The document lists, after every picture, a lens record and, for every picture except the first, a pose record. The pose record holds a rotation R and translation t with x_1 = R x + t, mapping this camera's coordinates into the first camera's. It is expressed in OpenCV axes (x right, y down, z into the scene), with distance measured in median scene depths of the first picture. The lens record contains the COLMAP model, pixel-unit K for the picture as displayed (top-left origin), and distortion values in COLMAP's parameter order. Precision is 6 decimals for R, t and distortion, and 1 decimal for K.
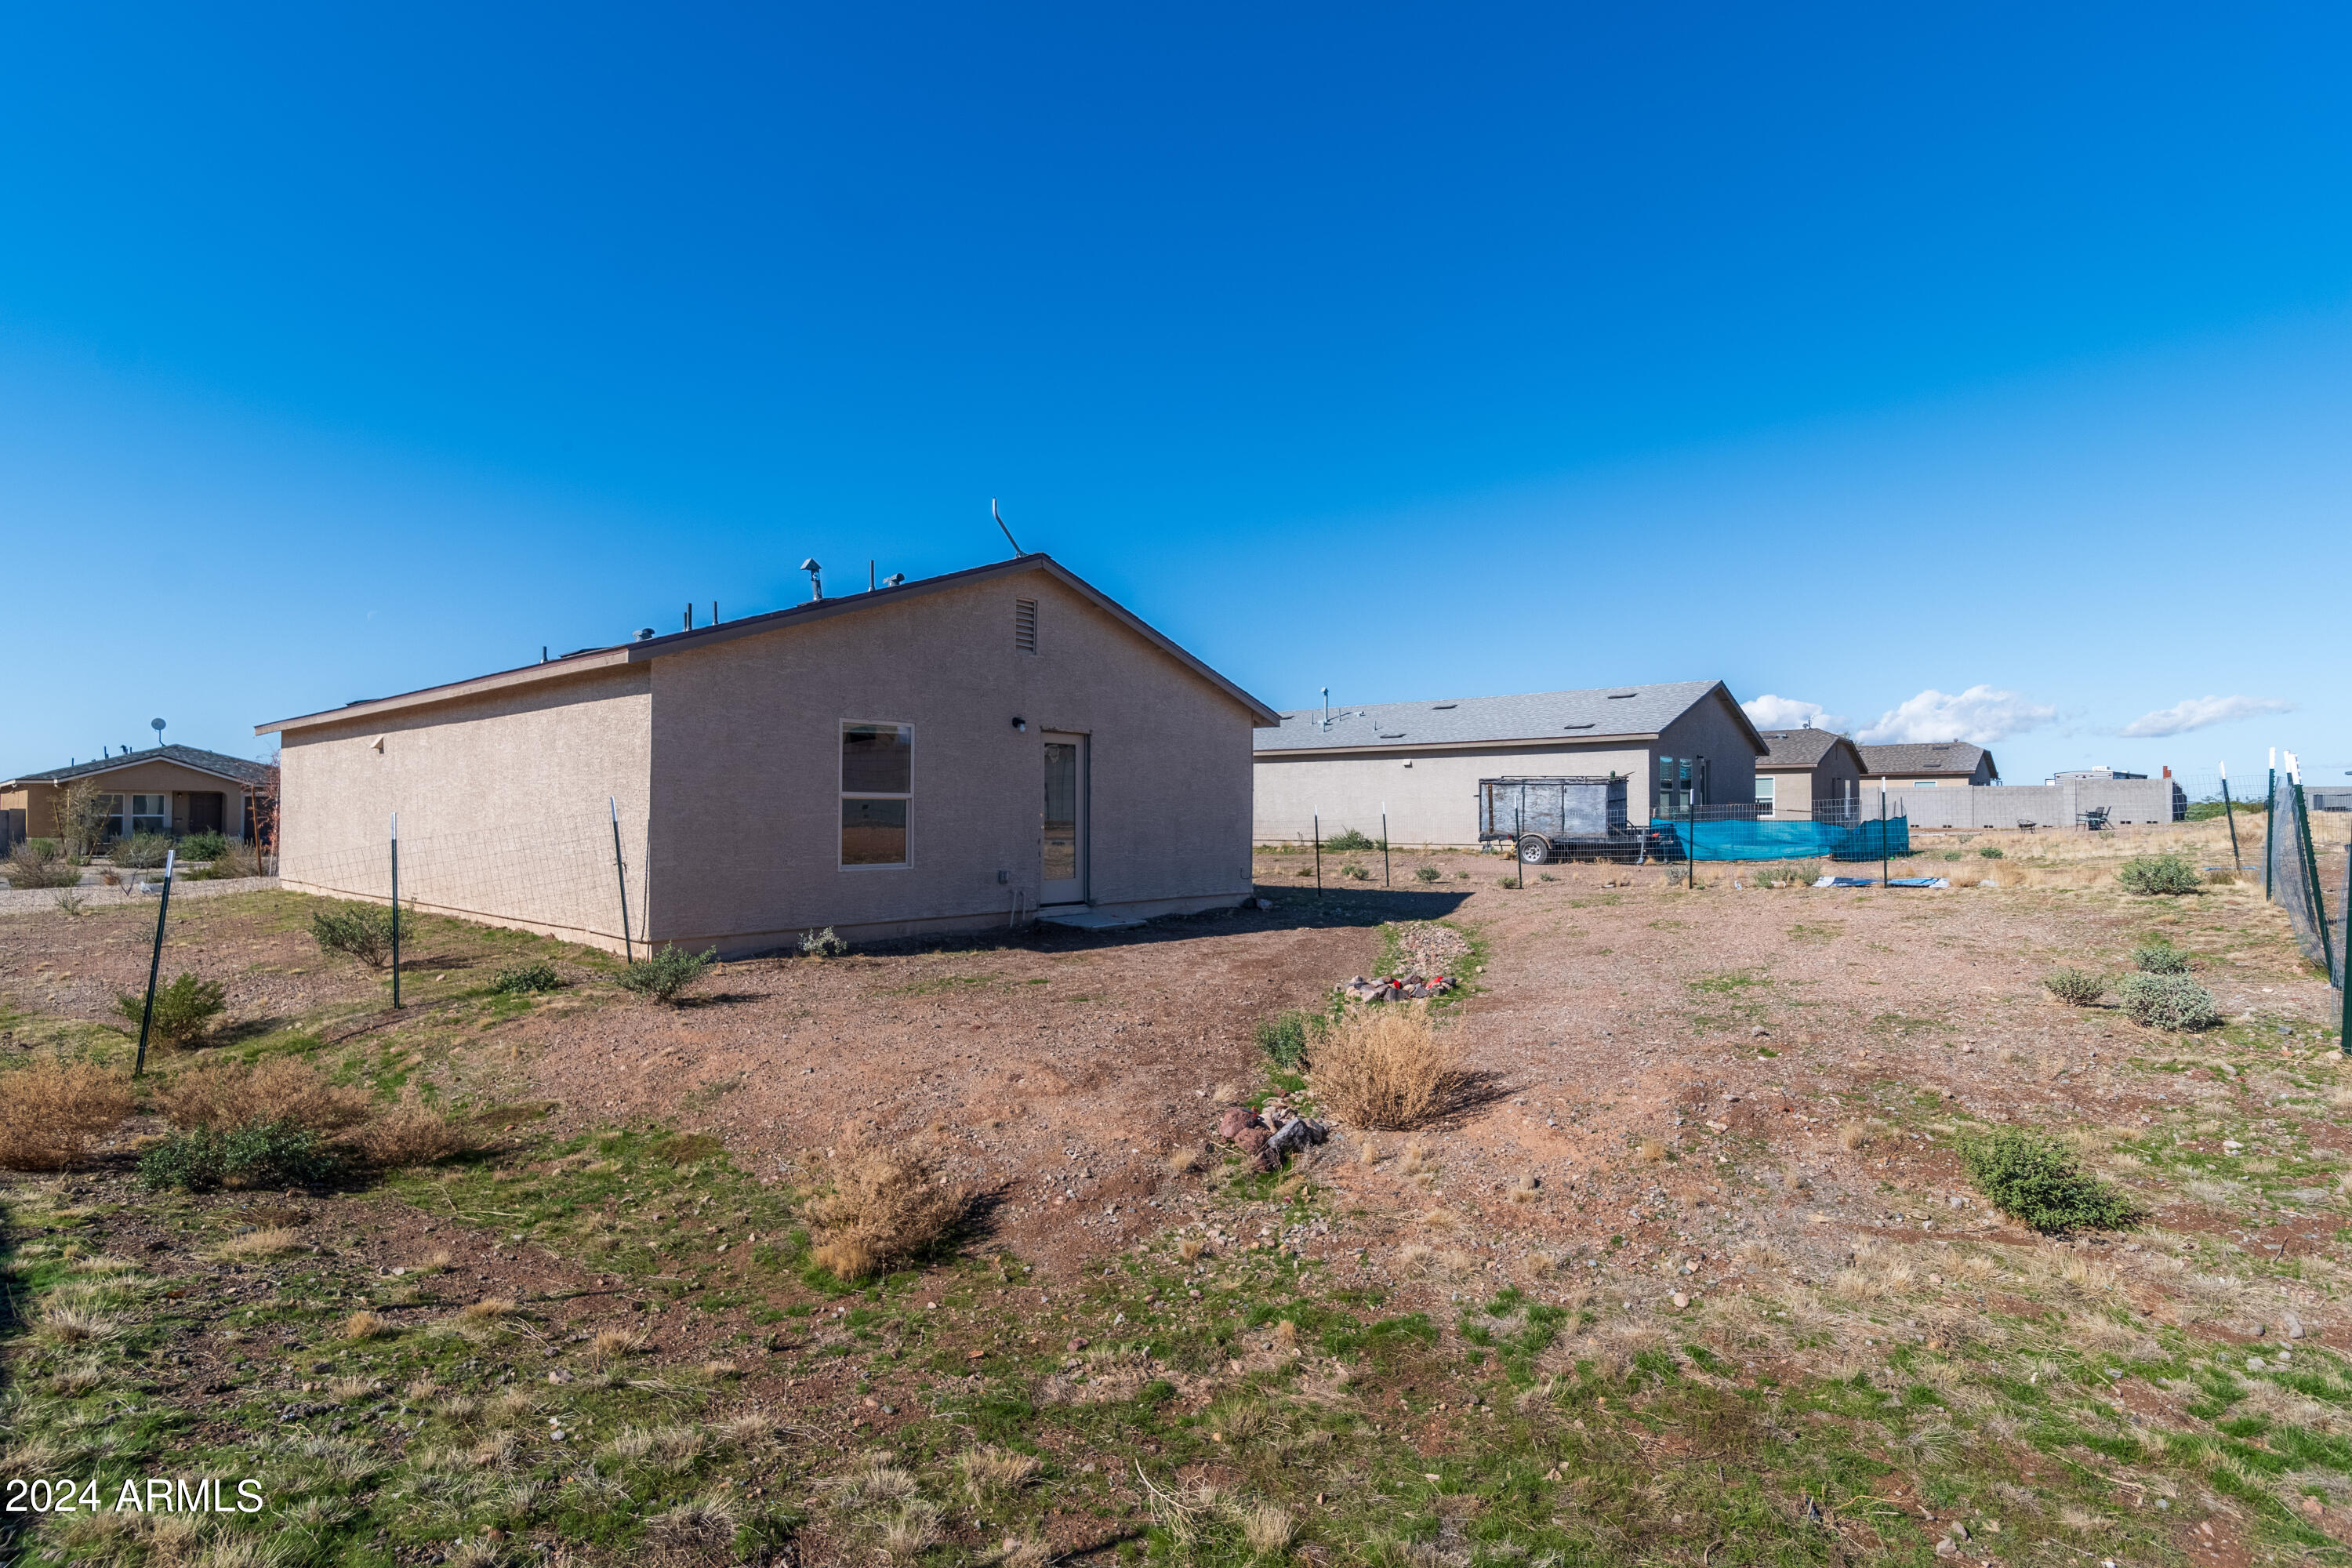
lens RADIAL K [[1145.8, 0, 1165.5], [0, 1145.8, 758.6], [0, 0, 1]] dist [-0.006771, -0.000821]
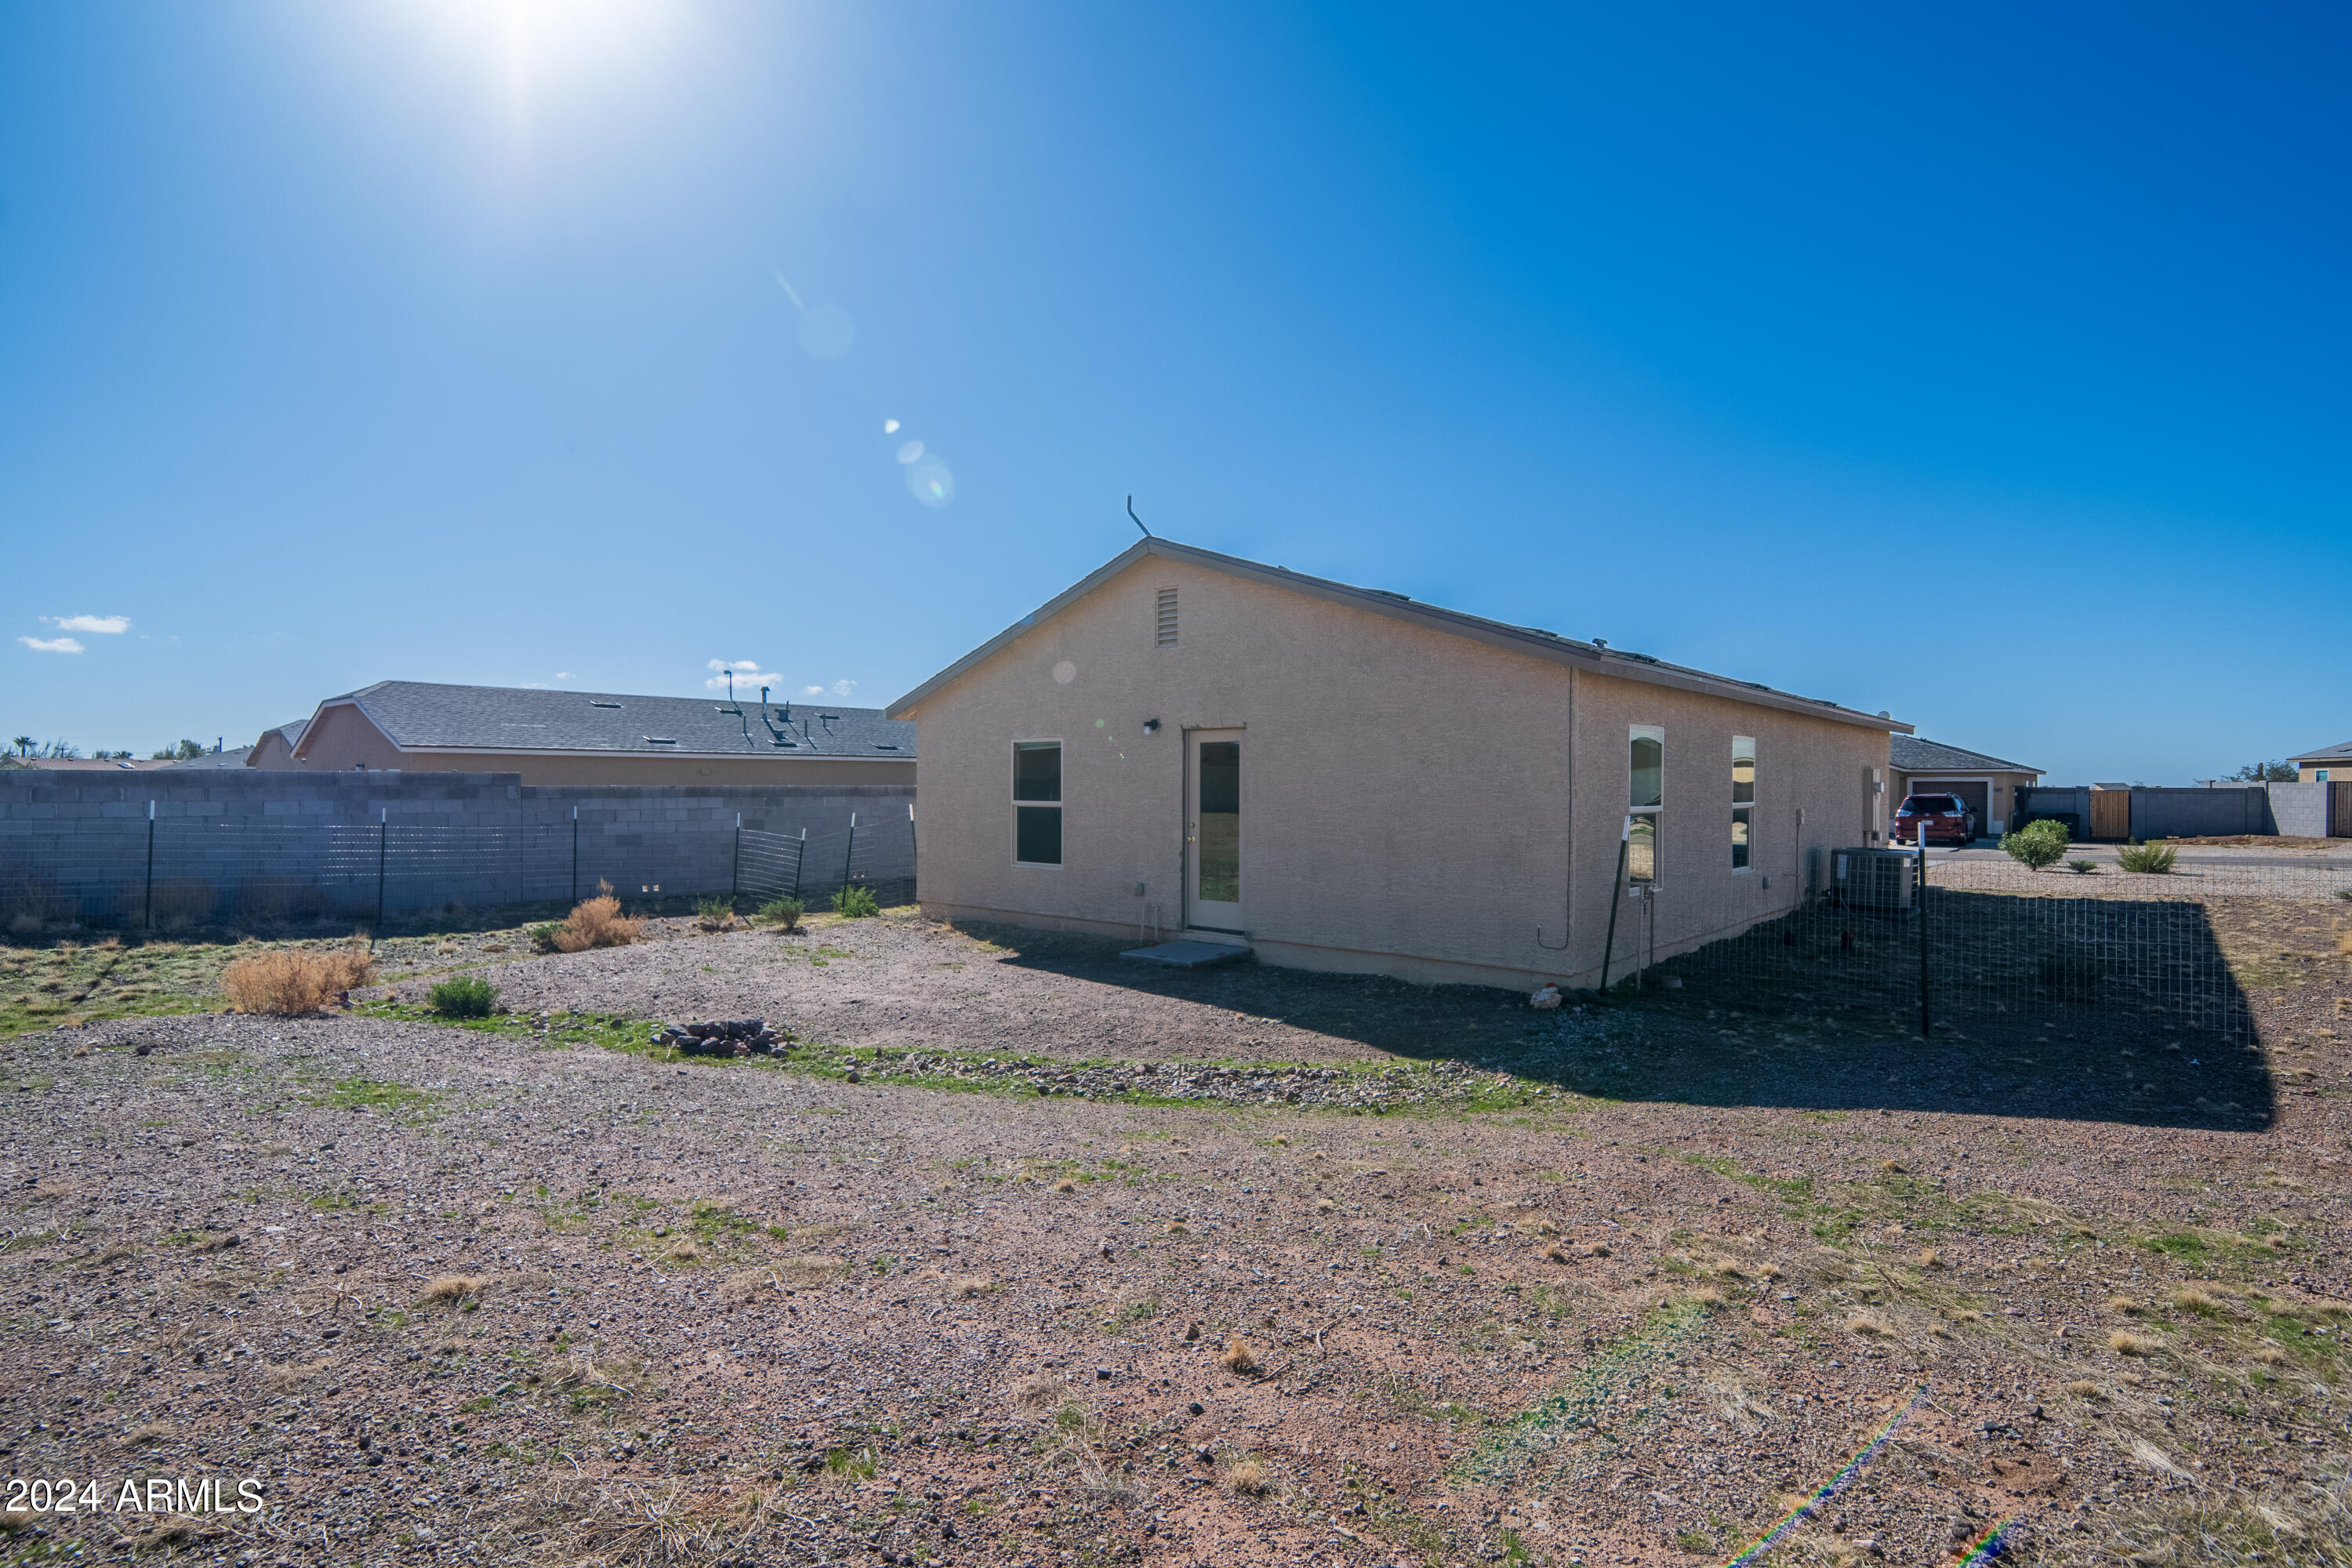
lens RADIAL K [[1151.5, 0, 1157.8], [0, 1151.5, 781.0], [0, 0, 1]] dist [-0.016210, 0.000046]
pose [[-0.013218, -0.002109, -0.999910, 0.830799], [0.050010, 0.998745, -0.002767, 0.017289], [0.998661, -0.050042, -0.013096, 1.046709]]
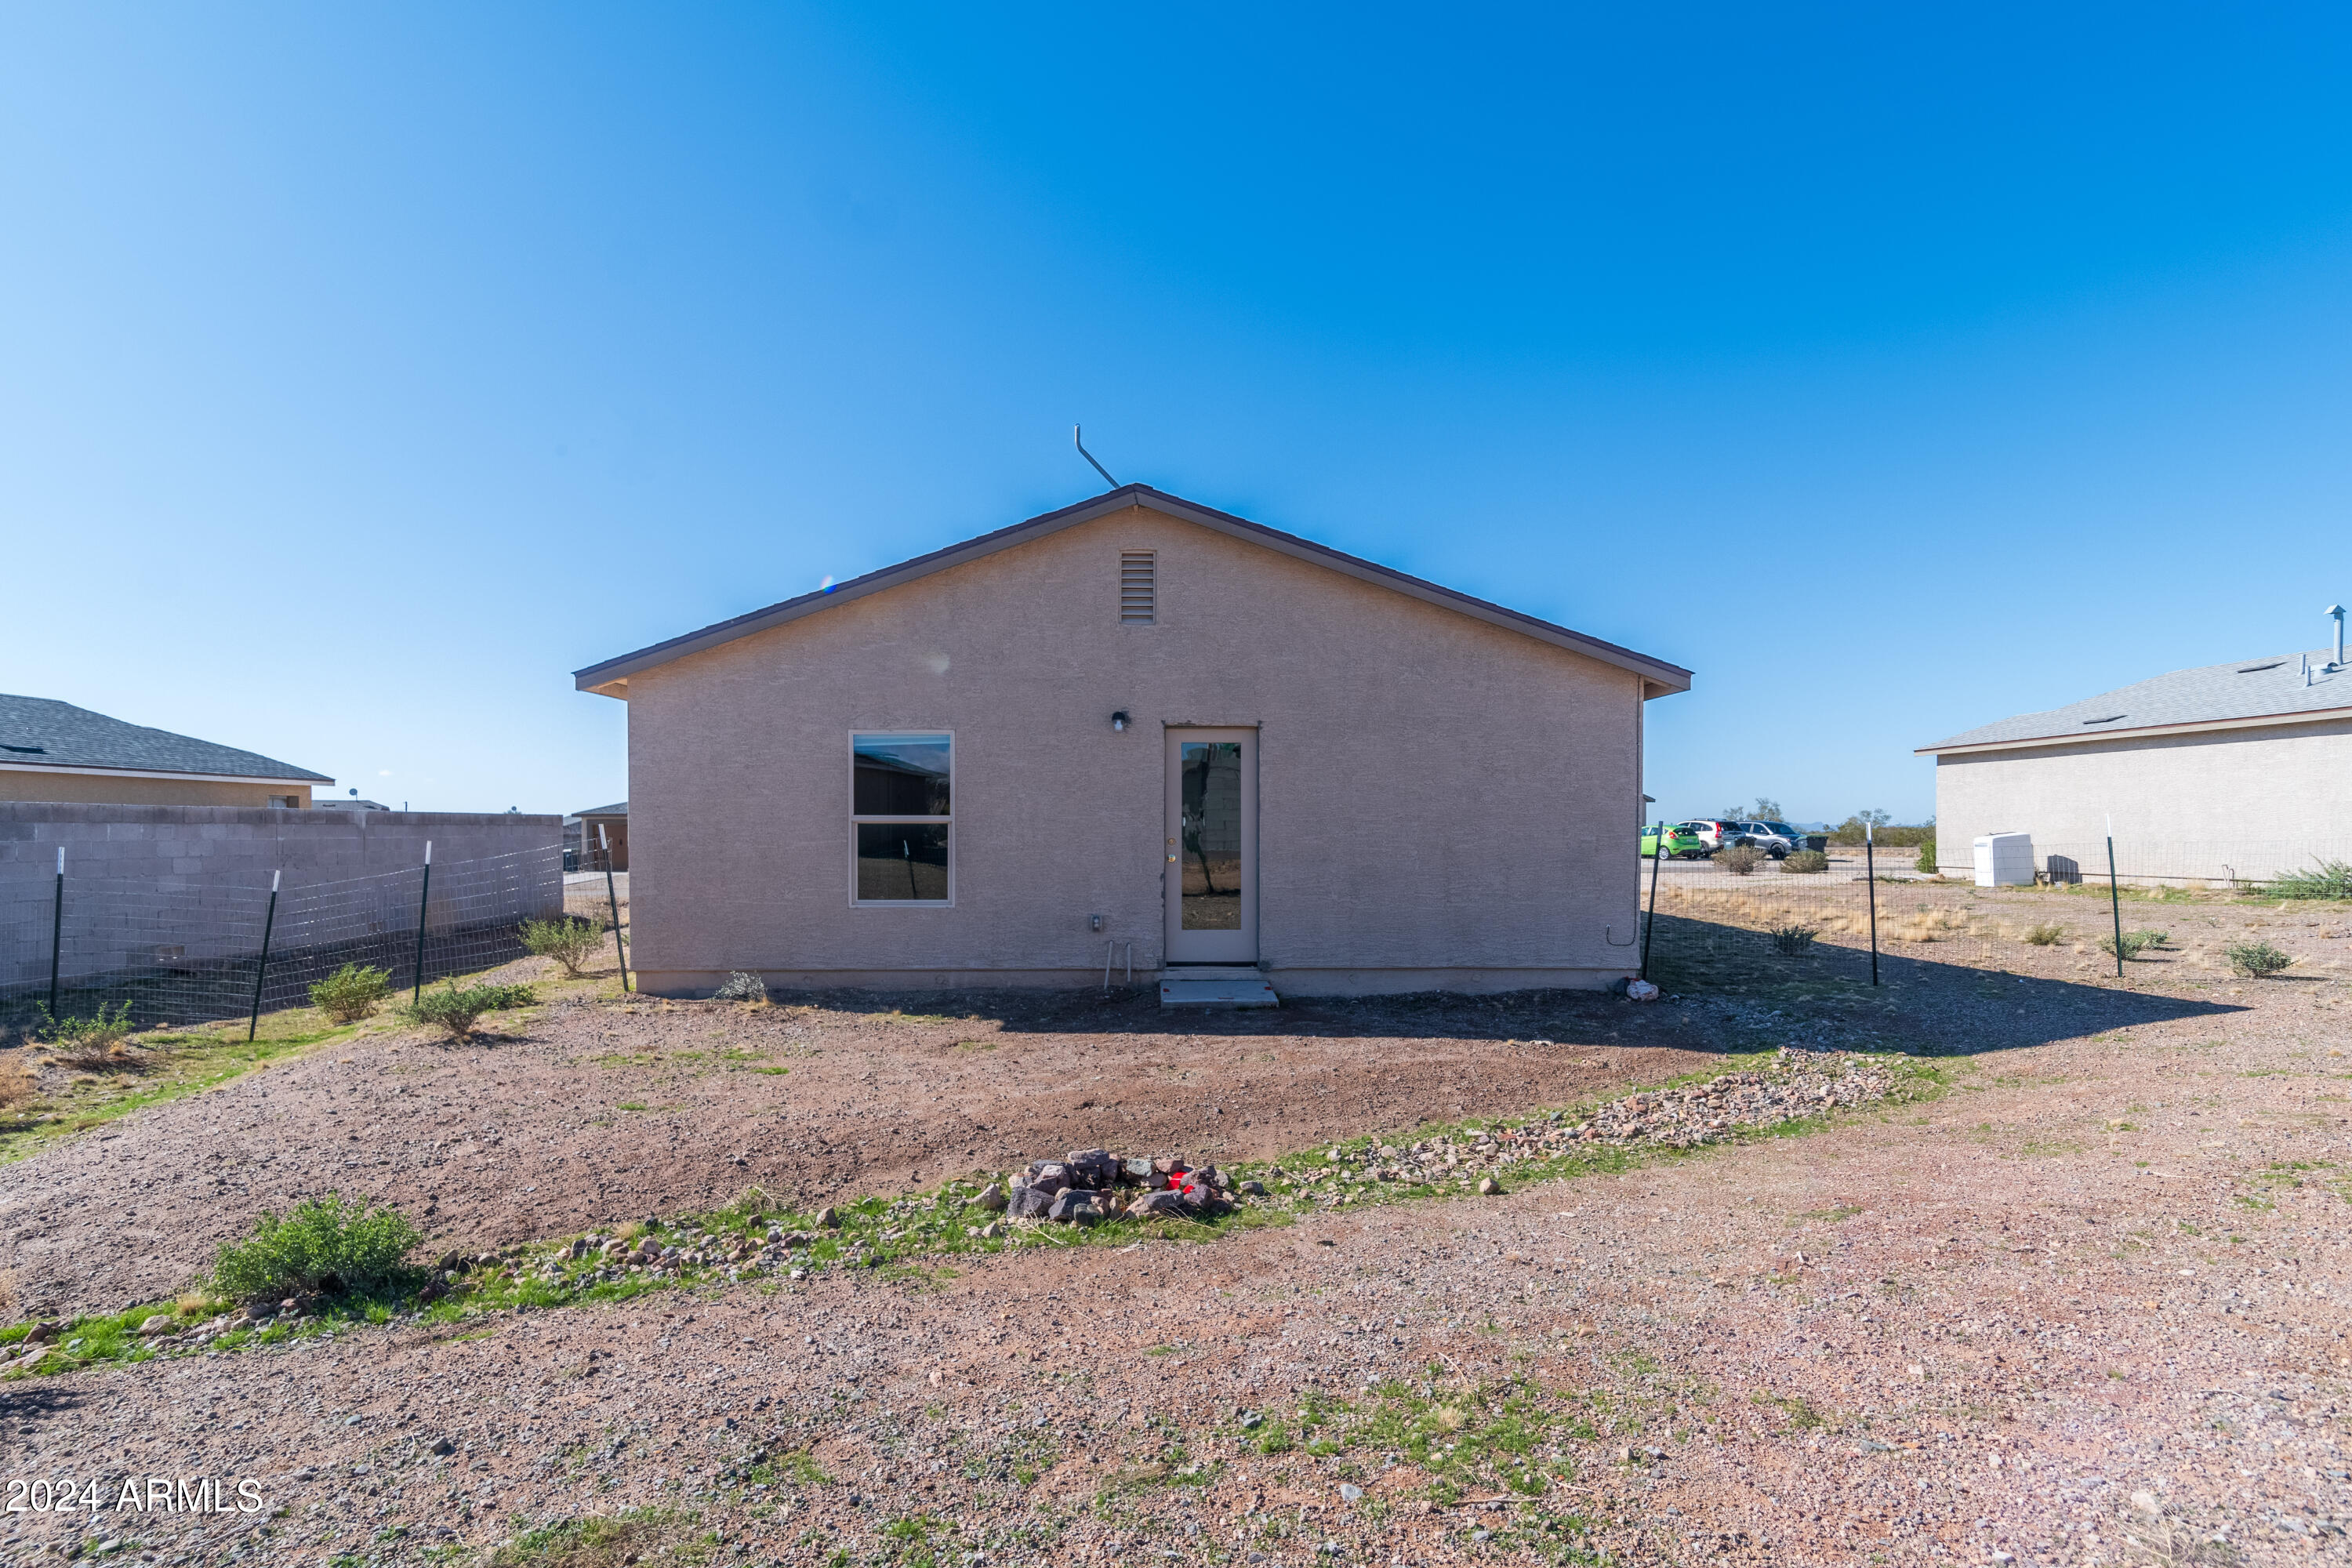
lens RADIAL K [[1148.5, 0, 1156.0], [0, 1148.5, 824.3], [0, 0, 1]] dist [-0.015875, 0.000304]
pose [[0.673034, -0.000997, -0.739611, 0.457732], [0.038235, 0.998709, 0.033447, 0.013833], [0.738623, -0.050790, 0.672203, 0.525319]]
